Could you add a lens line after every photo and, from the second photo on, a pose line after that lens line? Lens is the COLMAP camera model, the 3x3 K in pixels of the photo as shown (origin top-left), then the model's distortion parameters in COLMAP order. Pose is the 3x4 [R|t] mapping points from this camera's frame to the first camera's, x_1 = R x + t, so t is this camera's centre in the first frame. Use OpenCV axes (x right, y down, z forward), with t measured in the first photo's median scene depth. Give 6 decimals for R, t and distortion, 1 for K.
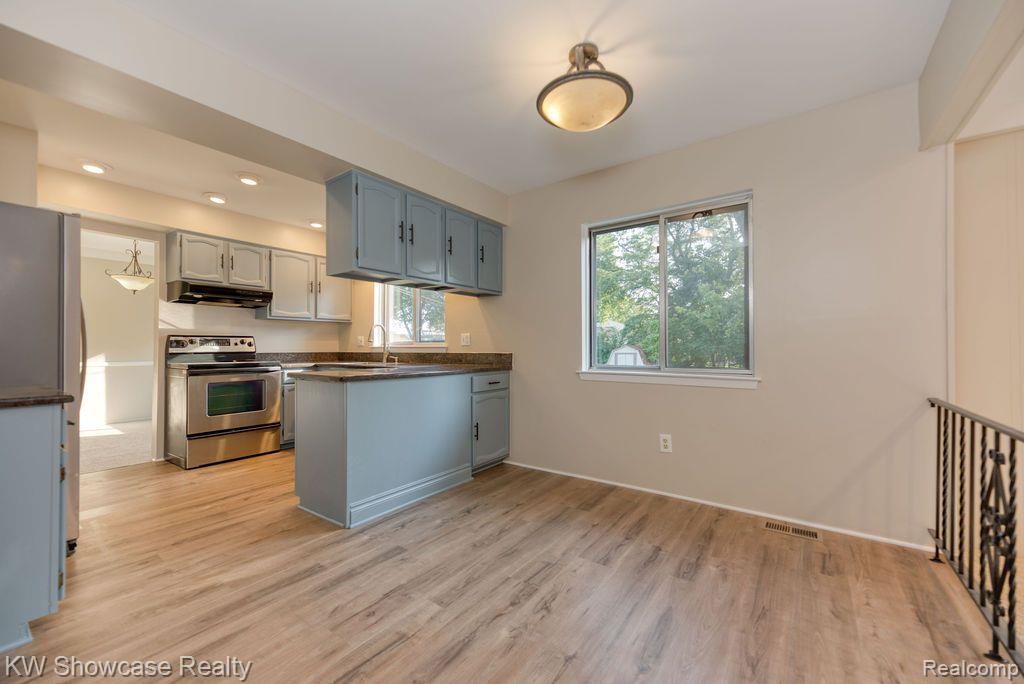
lens RADIAL K [[409.8, 0, 512.0], [0, 409.8, 342.0], [0, 0, 1]] dist [-0.000228, 0.000108]
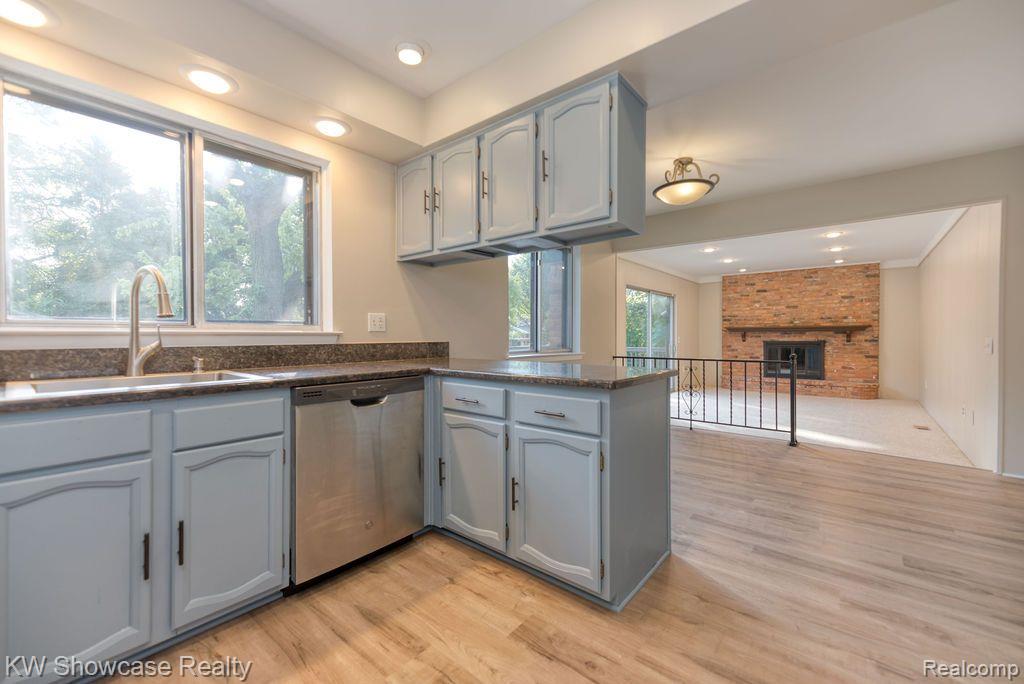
lens RADIAL K [[418.2, 0, 512.0], [0, 418.2, 342.0], [0, 0, 1]] dist [0.000238, -0.000219]
pose [[0.066382, -0.006523, 0.997773, -1.366506], [-0.001461, 0.999977, 0.006634, 0.037072], [-0.997793, -0.001898, 0.066371, 1.375129]]
